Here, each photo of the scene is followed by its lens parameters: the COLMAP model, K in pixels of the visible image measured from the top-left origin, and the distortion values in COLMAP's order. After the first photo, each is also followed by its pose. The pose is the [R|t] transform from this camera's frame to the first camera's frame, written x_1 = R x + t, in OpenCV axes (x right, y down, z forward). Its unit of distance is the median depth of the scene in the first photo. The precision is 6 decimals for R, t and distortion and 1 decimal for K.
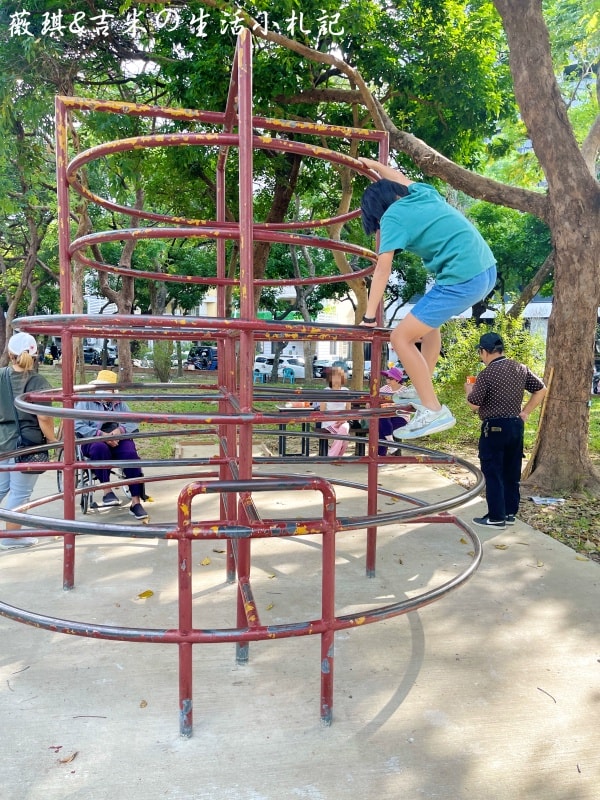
lens RADIAL K [[617.4, 0, 295.2], [0, 617.4, 409.3], [0, 0, 1]] dist [0.078040, -0.096530]
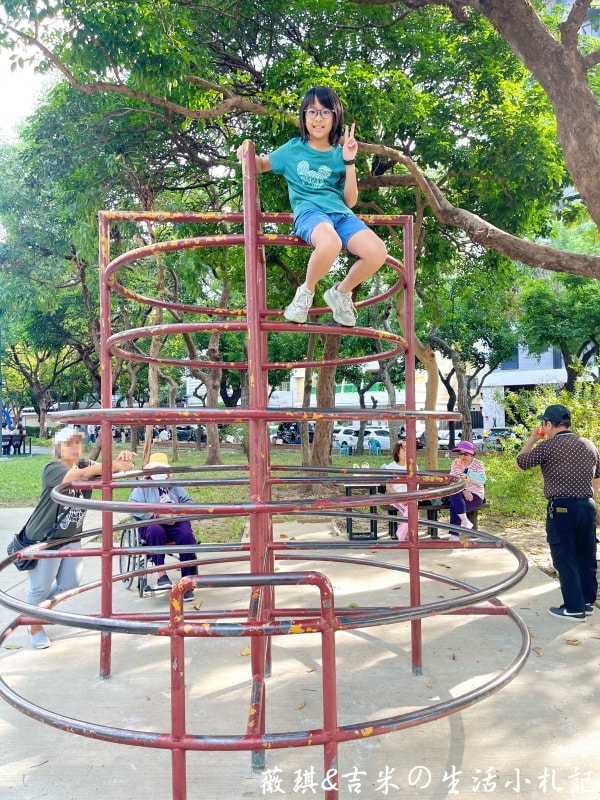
lens RADIAL K [[617.4, 0, 327.8], [0, 617.4, 397.7], [0, 0, 1]] dist [0.078040, -0.096530]
pose [[0.986787, -0.037094, -0.157721, 0.150006], [0.017371, 0.992051, -0.124632, -0.024444], [0.161090, 0.120245, 0.979587, 0.020244]]
